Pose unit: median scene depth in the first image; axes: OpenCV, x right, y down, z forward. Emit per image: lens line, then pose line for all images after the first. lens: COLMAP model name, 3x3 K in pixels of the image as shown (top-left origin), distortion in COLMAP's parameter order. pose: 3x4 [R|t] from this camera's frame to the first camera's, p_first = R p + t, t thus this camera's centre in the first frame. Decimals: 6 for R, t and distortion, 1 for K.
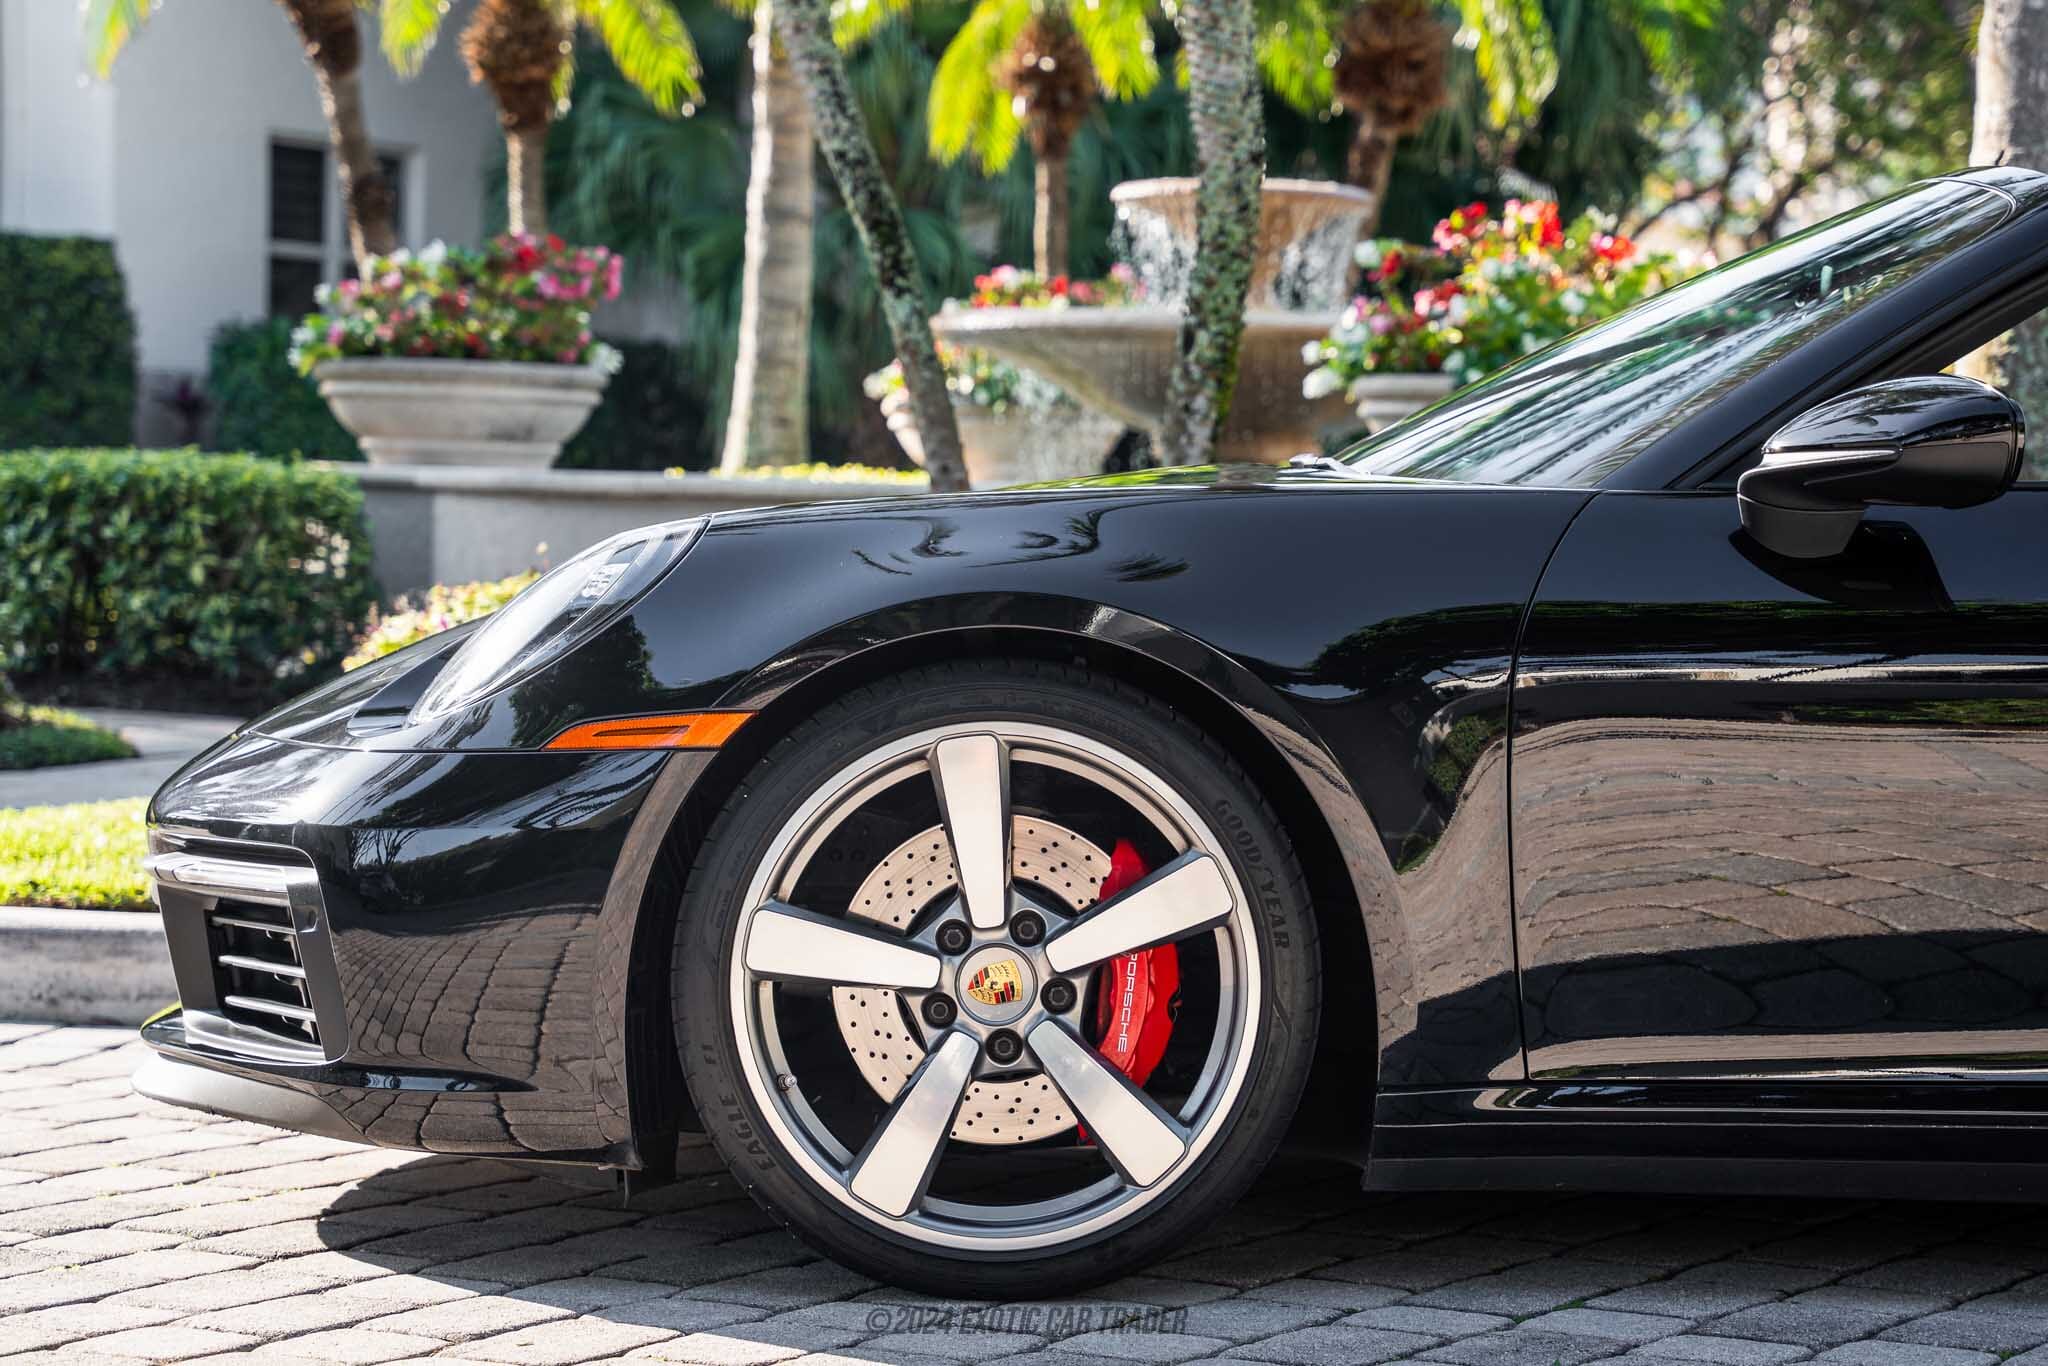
lens RADIAL K [[4855.9, 0, 1091.0], [0, 4855.9, 728.6], [0, 0, 1]] dist [0.308385, 0.000000]
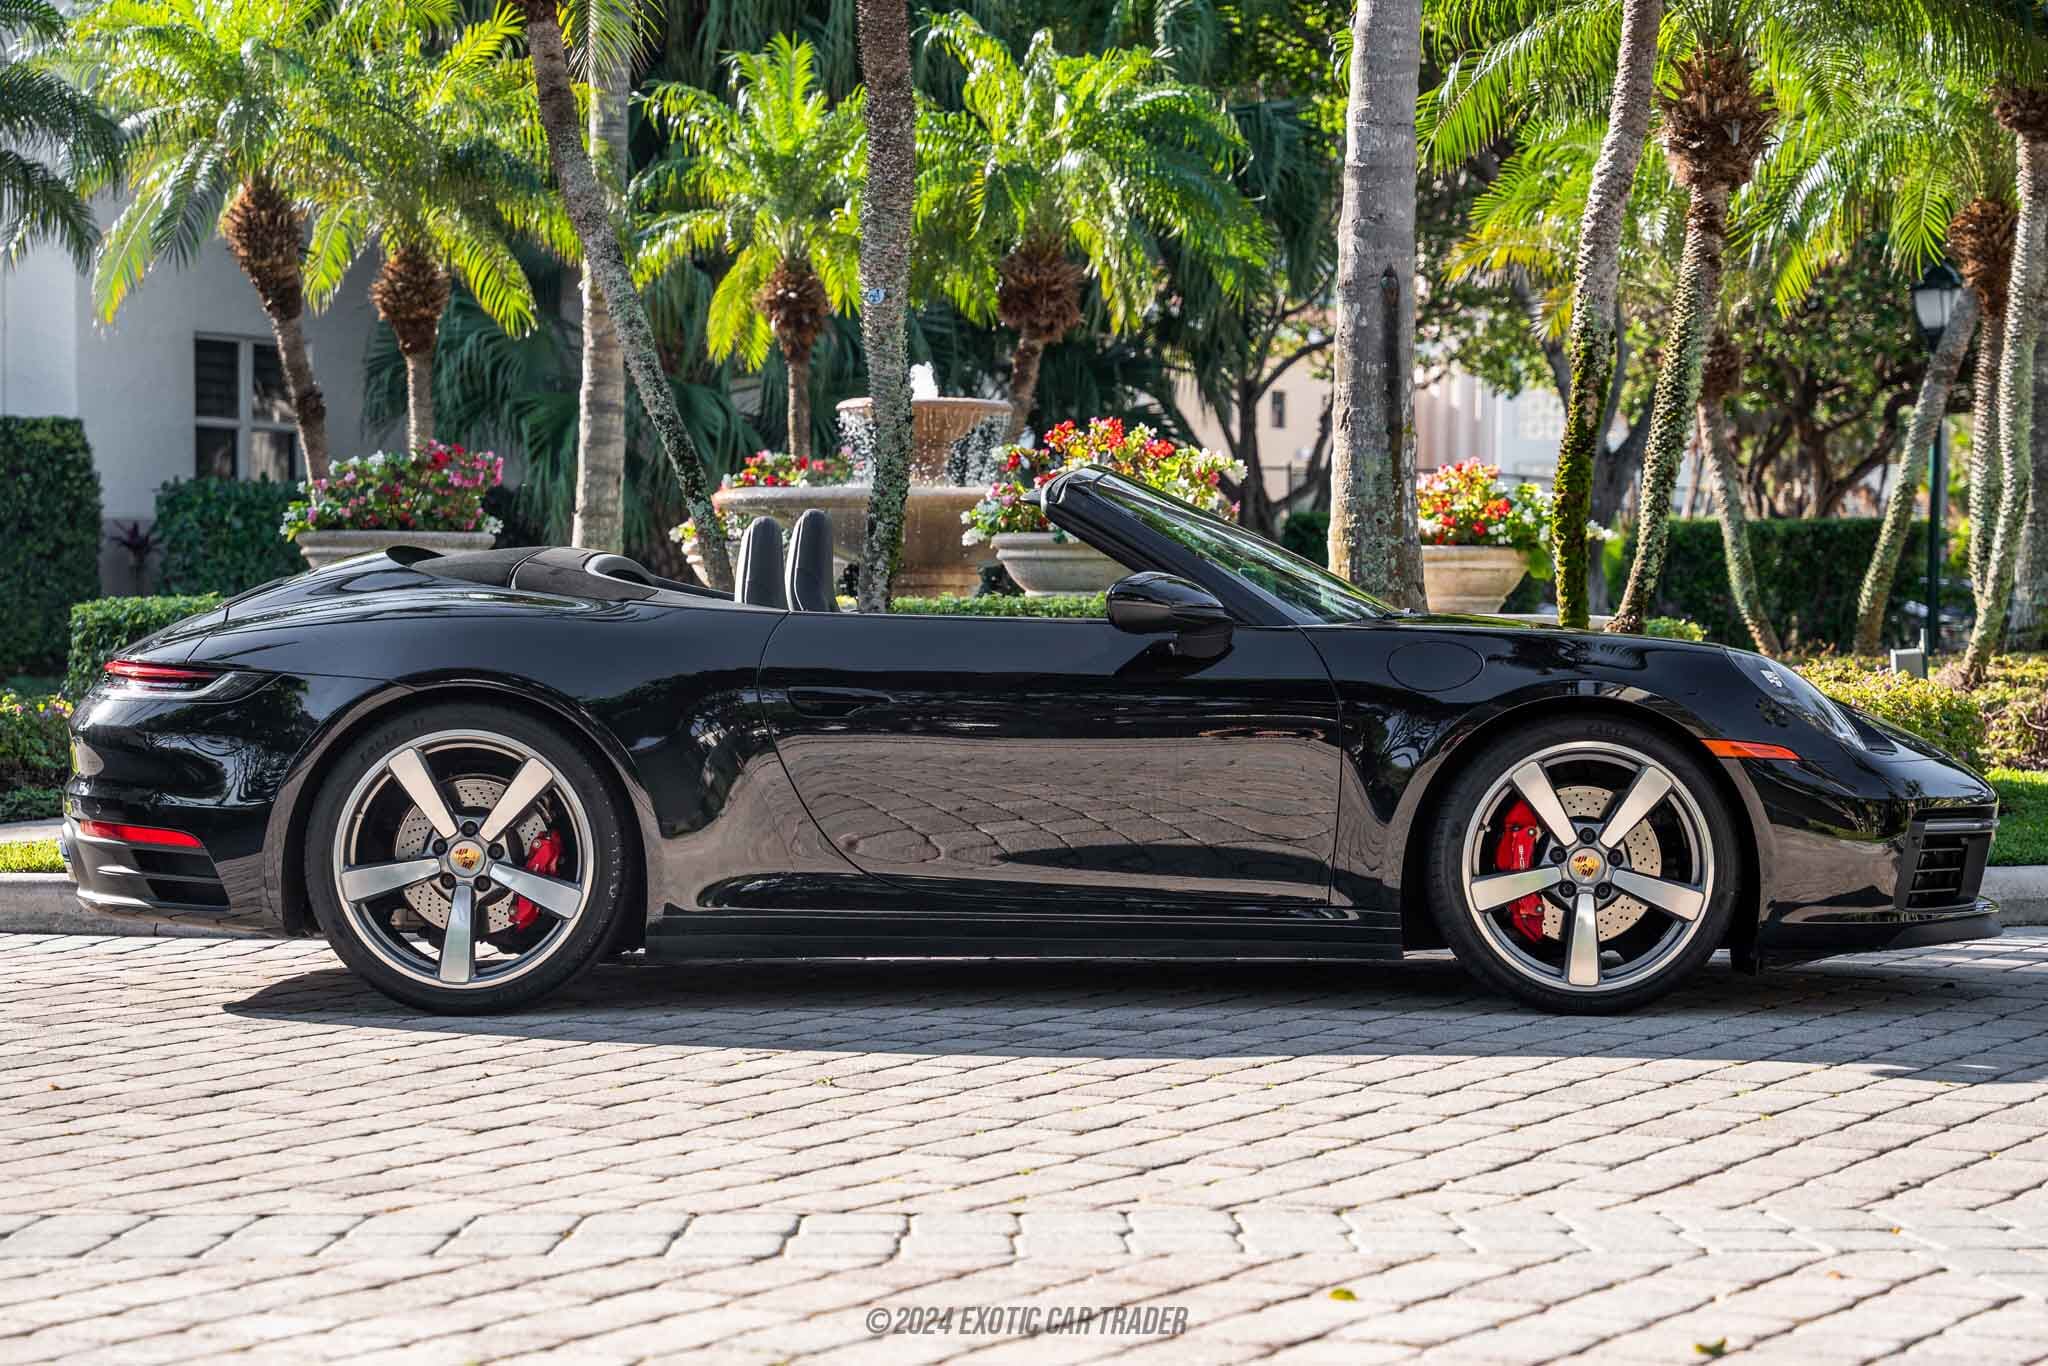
lens RADIAL K [[4161.5, 0, 992.4], [0, 4161.5, 729.1], [0, 0, 1]] dist [0.222381, 0.000000]
pose [[0.999185, -0.022050, 0.033806, 0.008382], [0.022503, 0.999661, -0.013091, 0.006644], [-0.033506, 0.013842, 0.999343, -0.313380]]
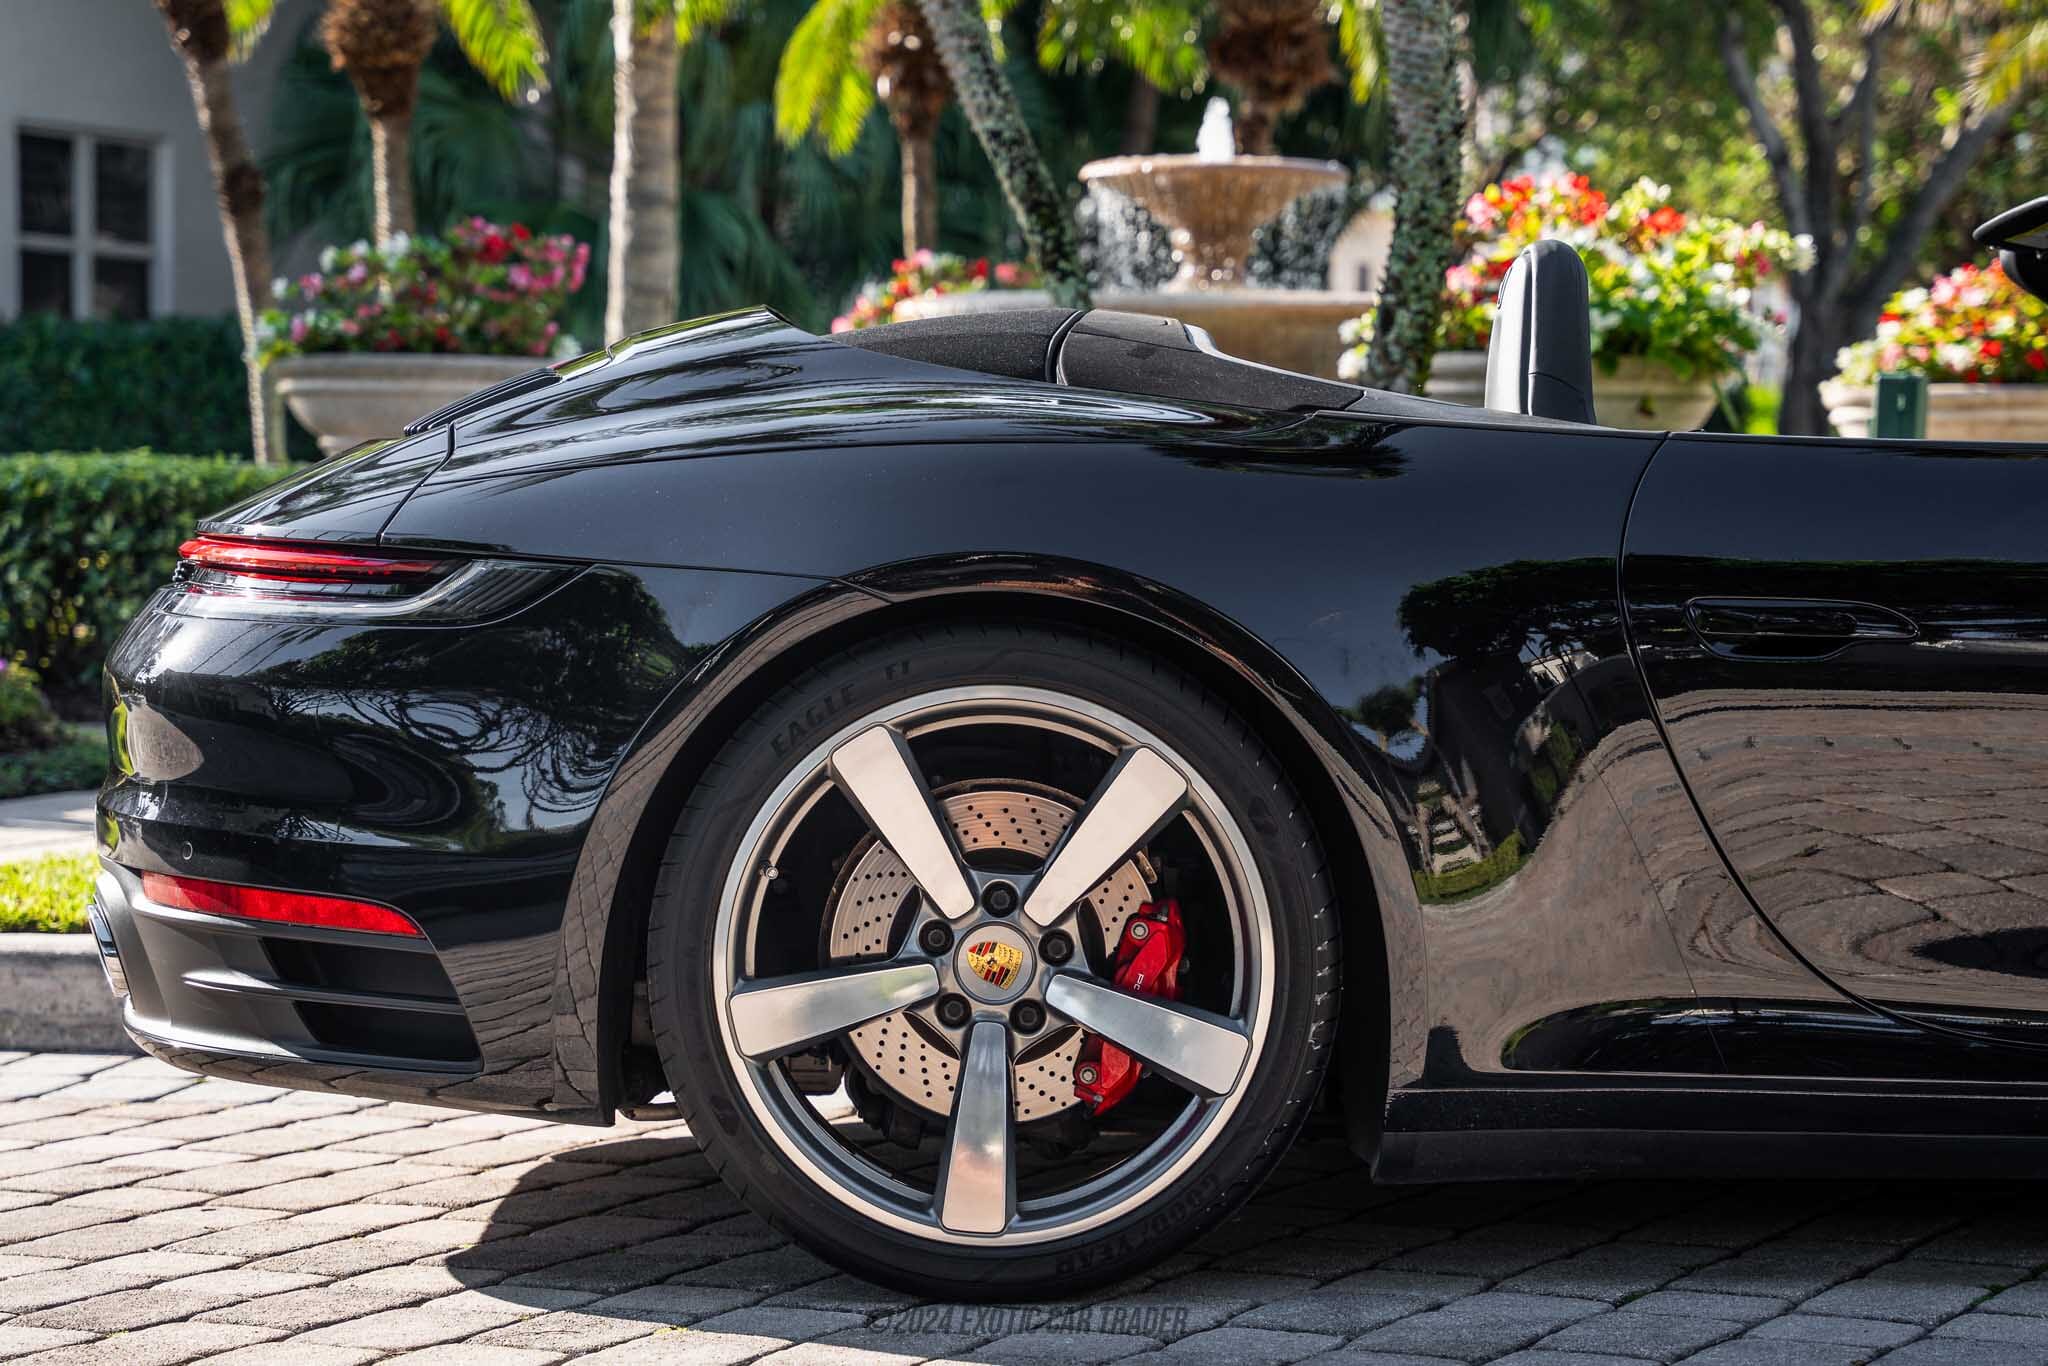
lens RADIAL K [[4878.2, 0, 1045.7], [0, 4878.2, 734.3], [0, 0, 1]] dist [0.282454, 0.000000]
pose [[0.997805, -0.021289, 0.062713, -0.080084], [0.021012, 0.999766, 0.005071, -0.002919], [-0.062806, -0.003742, 0.998019, 0.025805]]
